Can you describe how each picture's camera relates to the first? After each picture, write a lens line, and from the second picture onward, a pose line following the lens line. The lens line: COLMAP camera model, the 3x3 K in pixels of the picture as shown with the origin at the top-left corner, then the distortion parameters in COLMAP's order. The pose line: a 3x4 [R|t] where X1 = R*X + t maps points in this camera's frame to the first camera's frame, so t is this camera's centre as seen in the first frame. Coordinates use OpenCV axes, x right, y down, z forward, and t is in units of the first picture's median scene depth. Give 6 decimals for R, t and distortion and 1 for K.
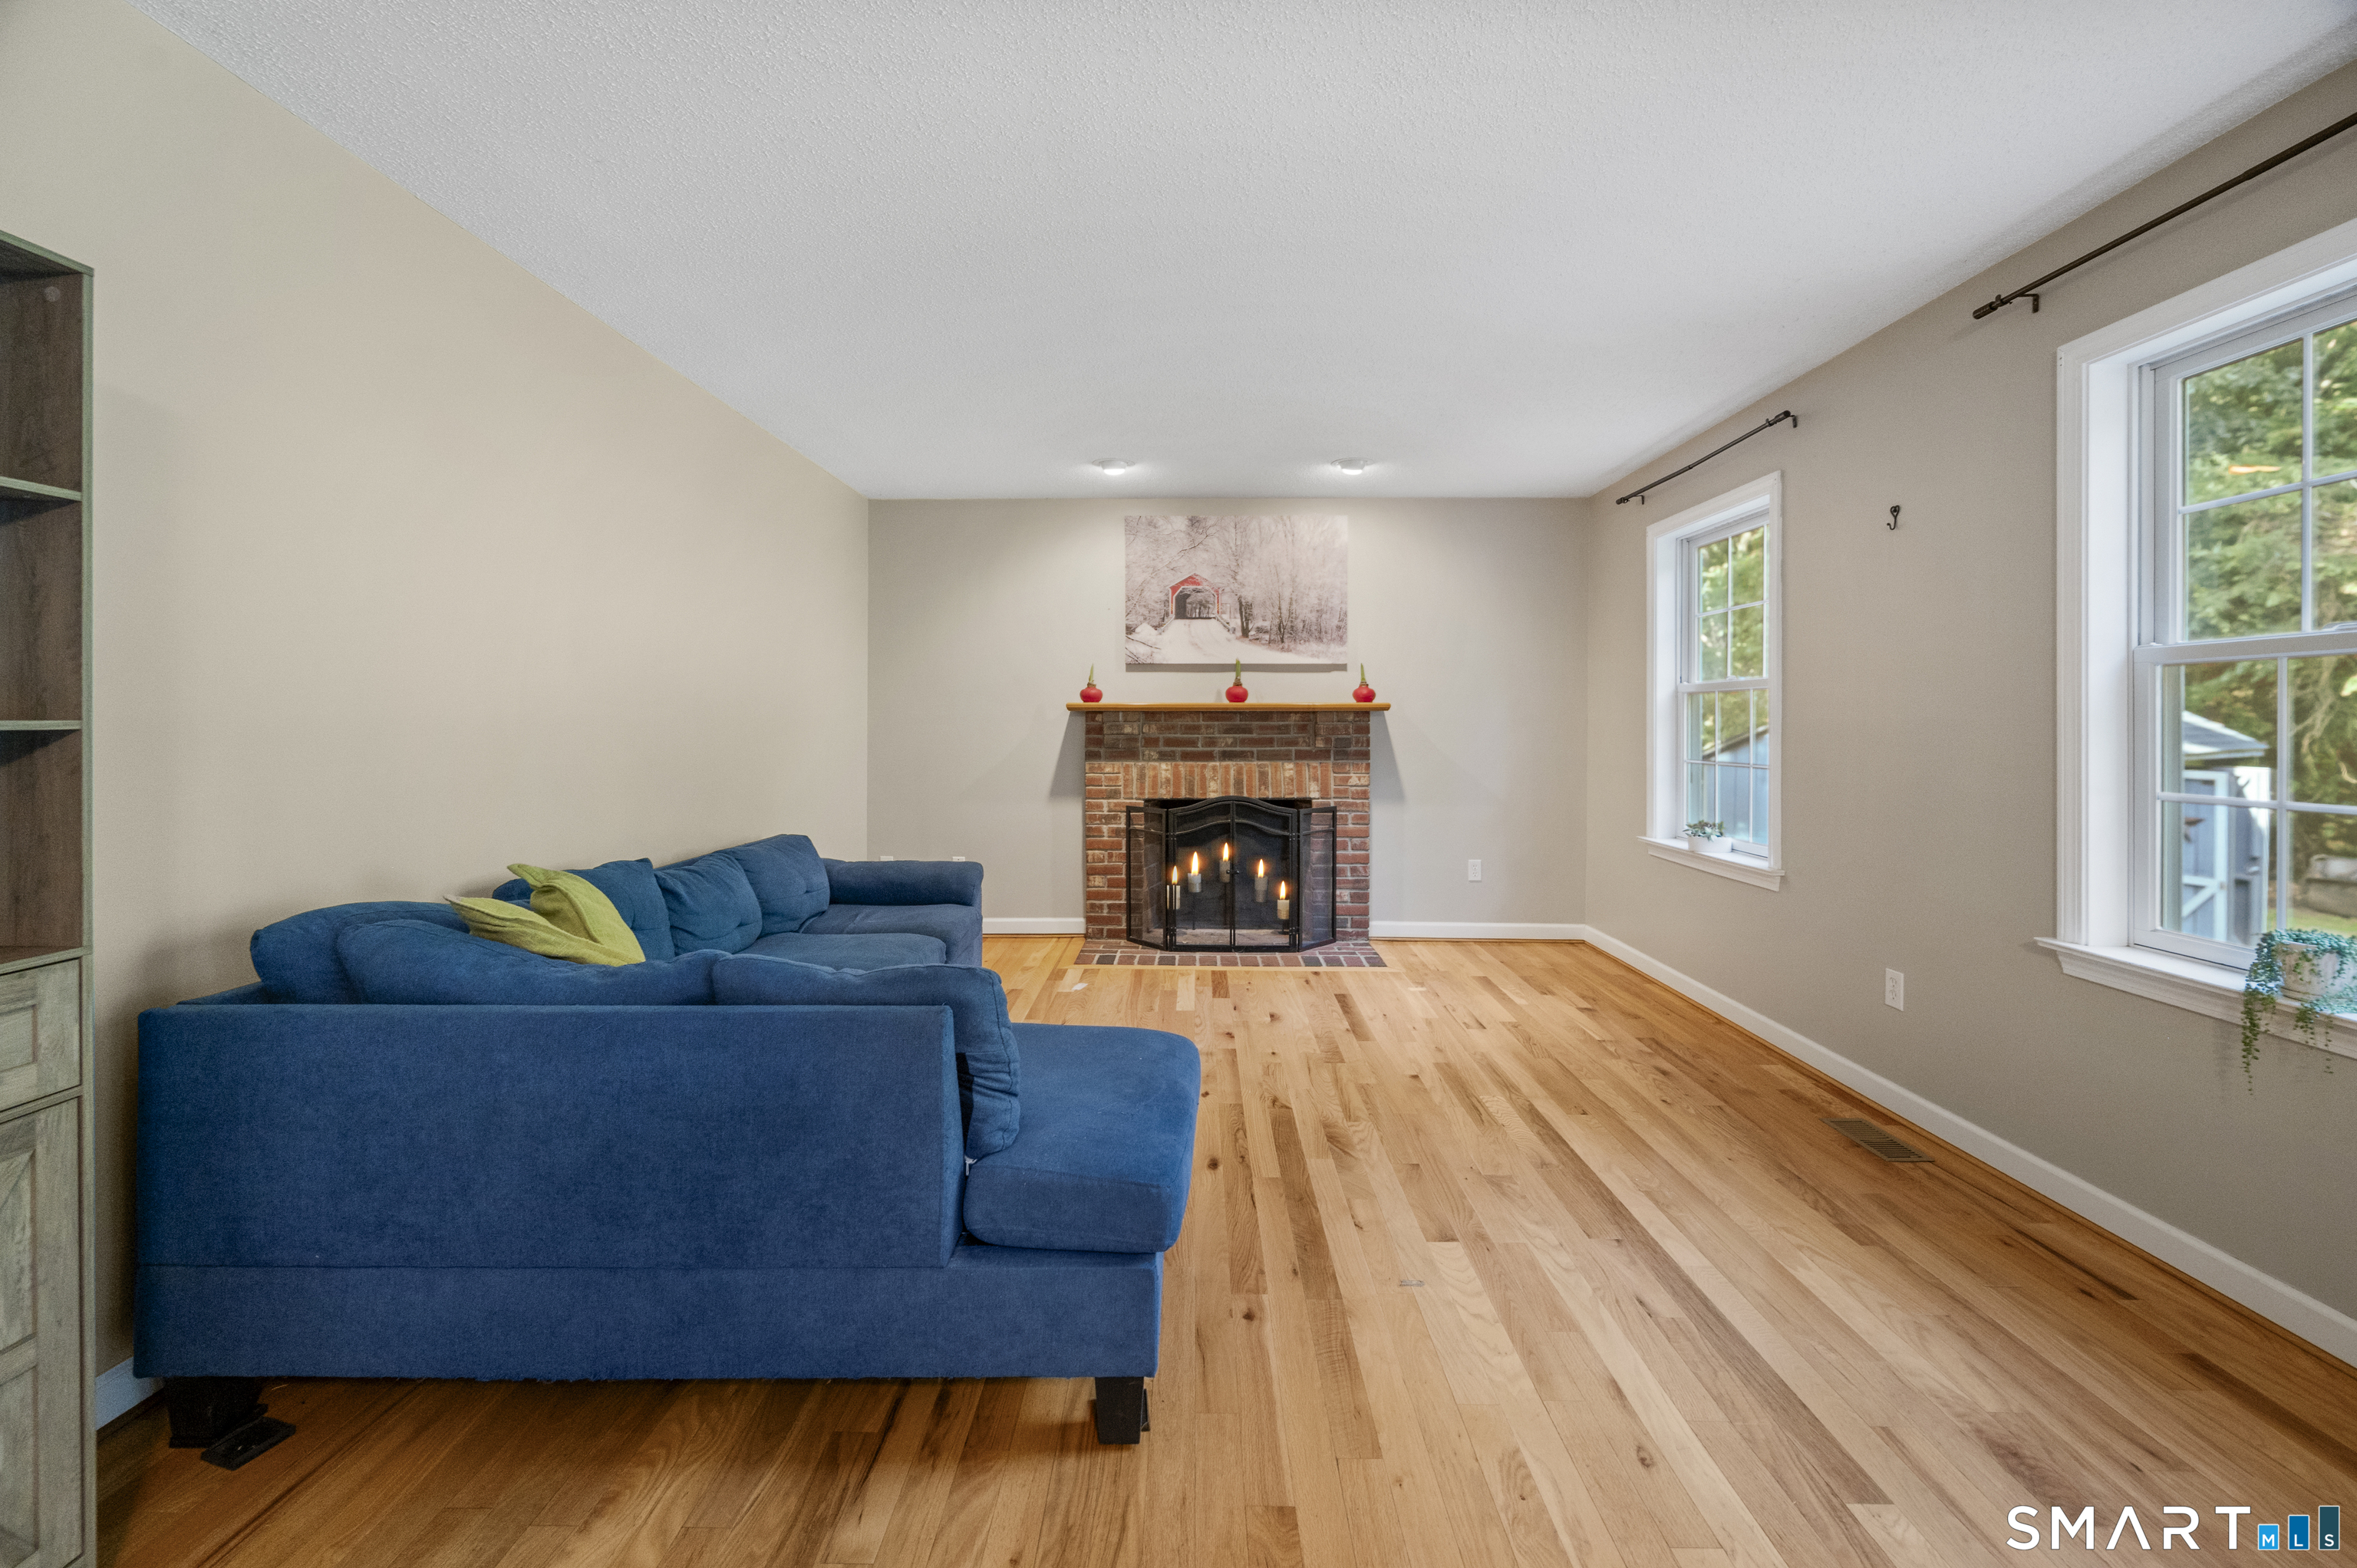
lens RADIAL K [[958.5, 0, 1189.6], [0, 958.5, 720.4], [0, 0, 1]] dist [-0.001005, 0.000075]
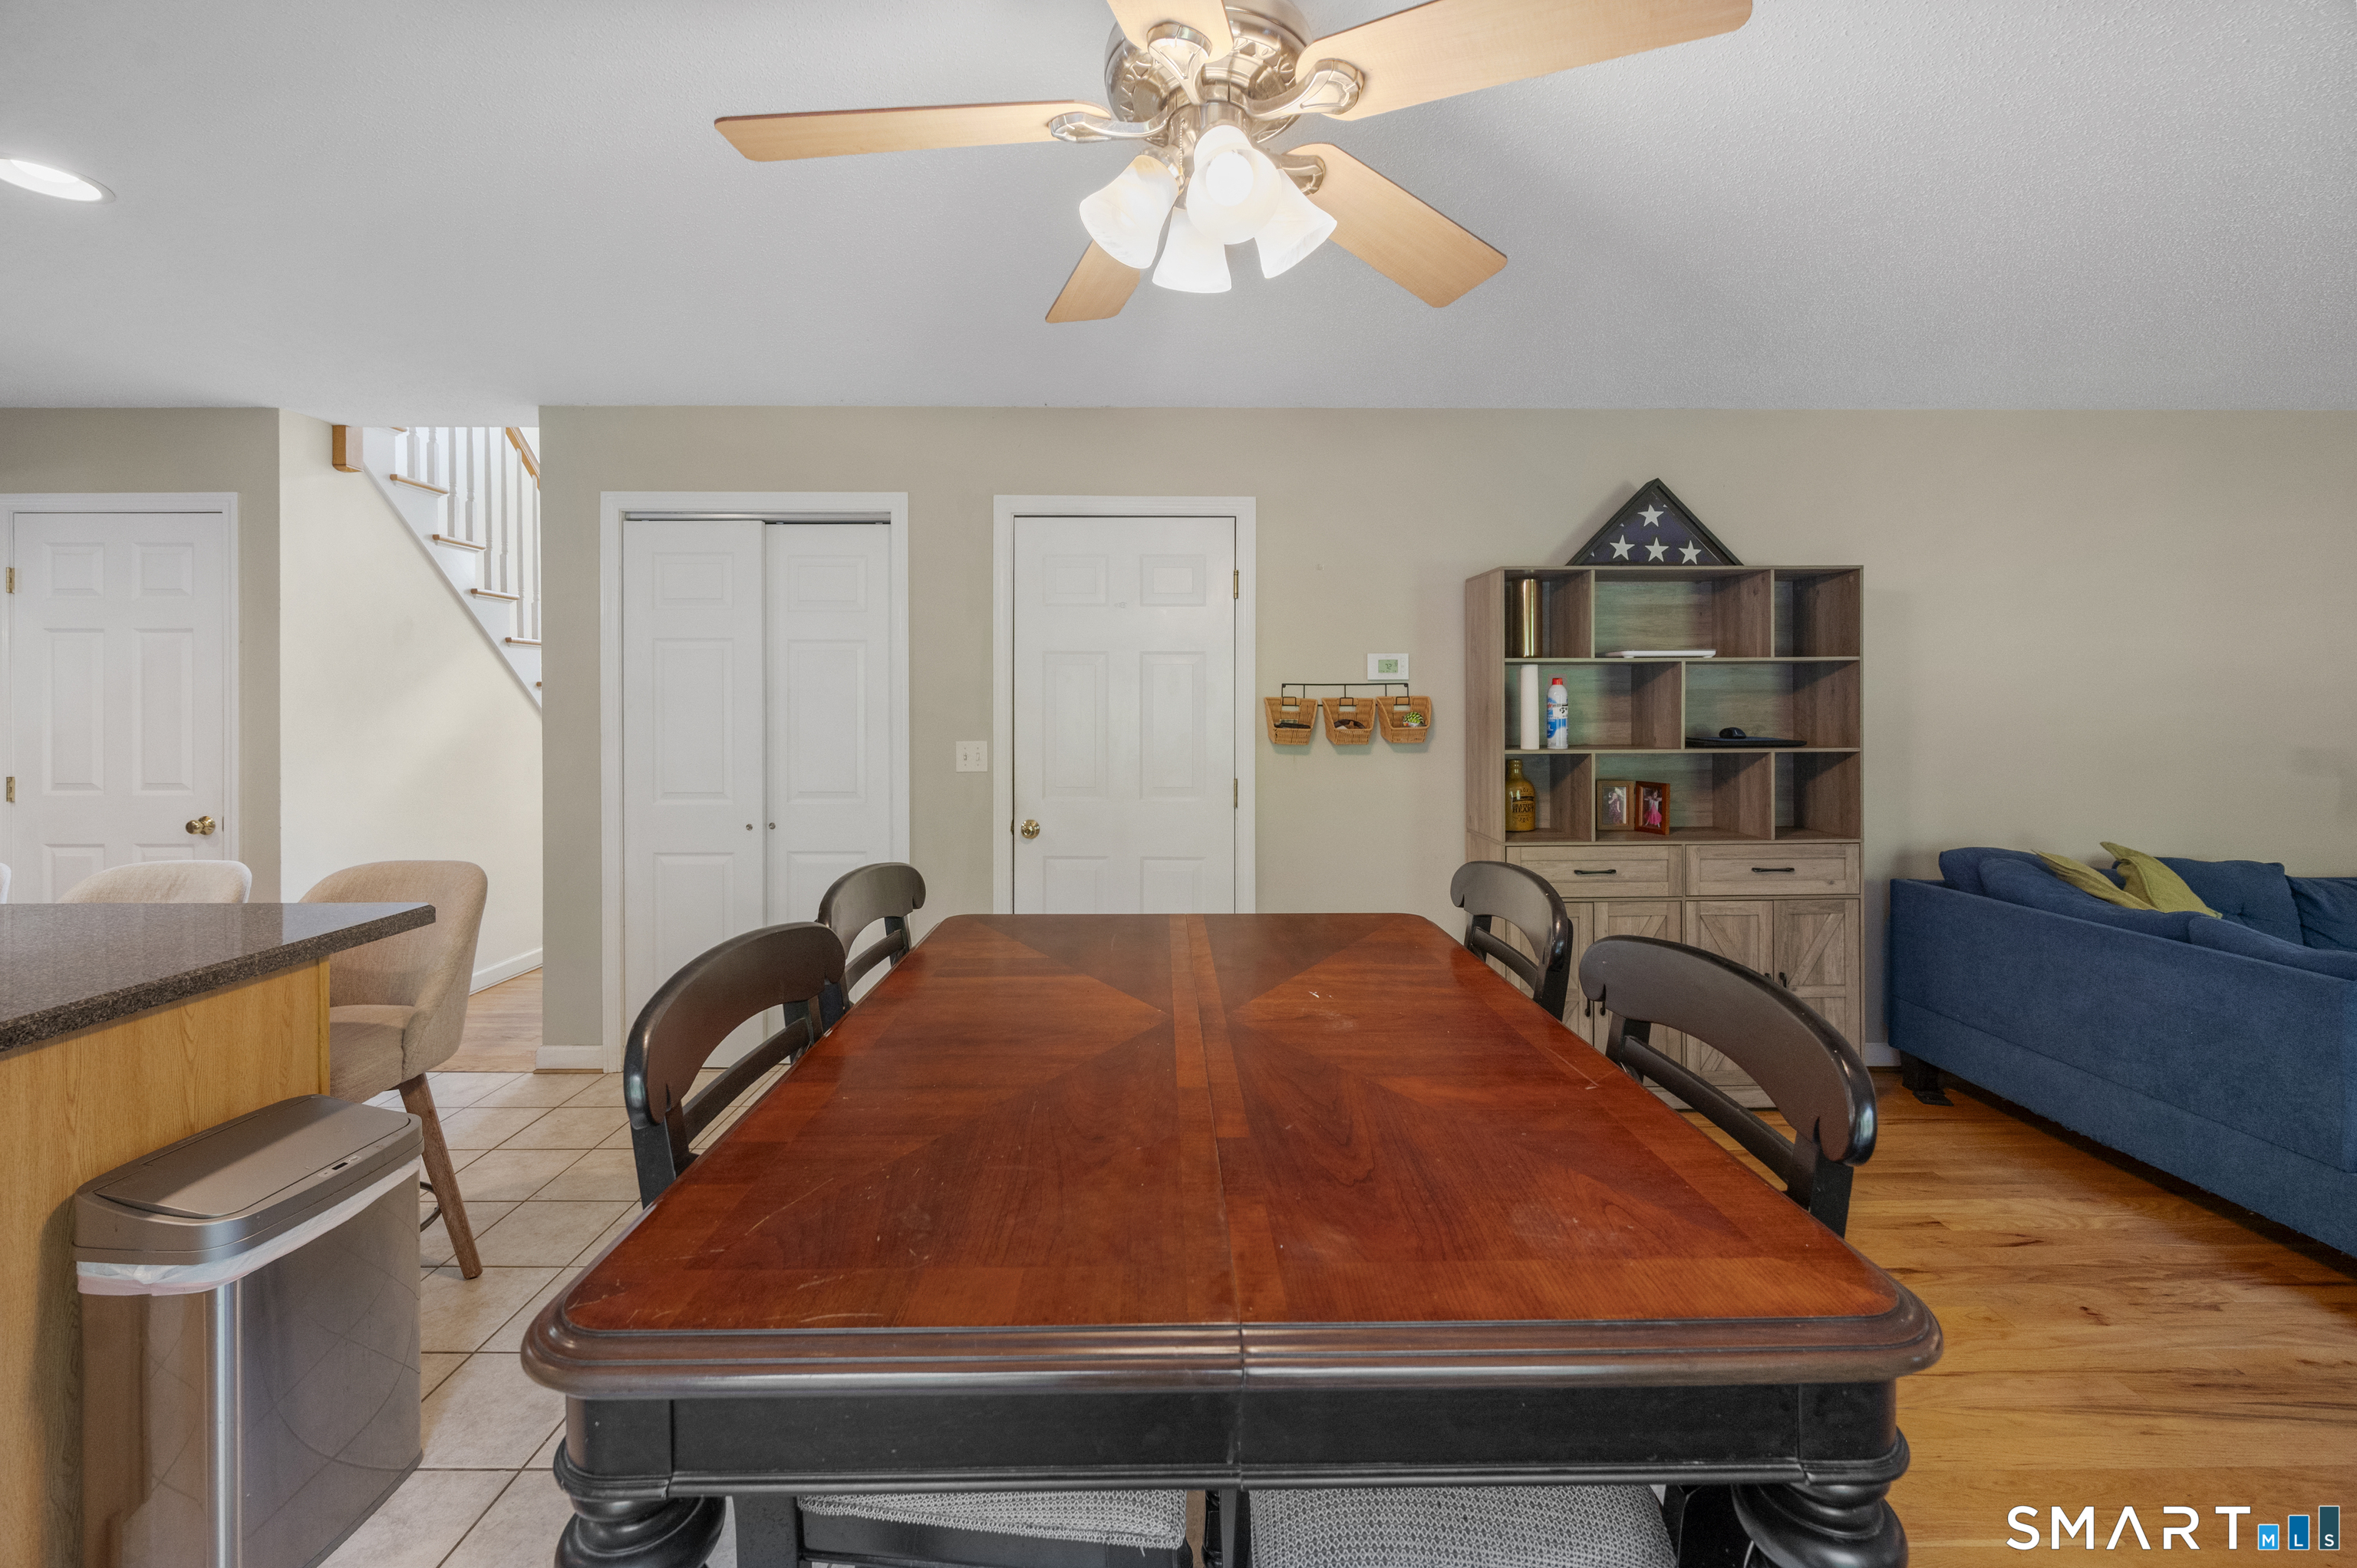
lens RADIAL K [[958.5, 0, 1172.8], [0, 958.5, 710.8], [0, 0, 1]] dist [-0.001005, 0.000075]
pose [[0.015637, 0.001681, -0.999876, 0.978197], [0.000452, 0.999998, 0.001688, -0.075643], [0.999878, -0.000479, 0.015636, -0.618837]]
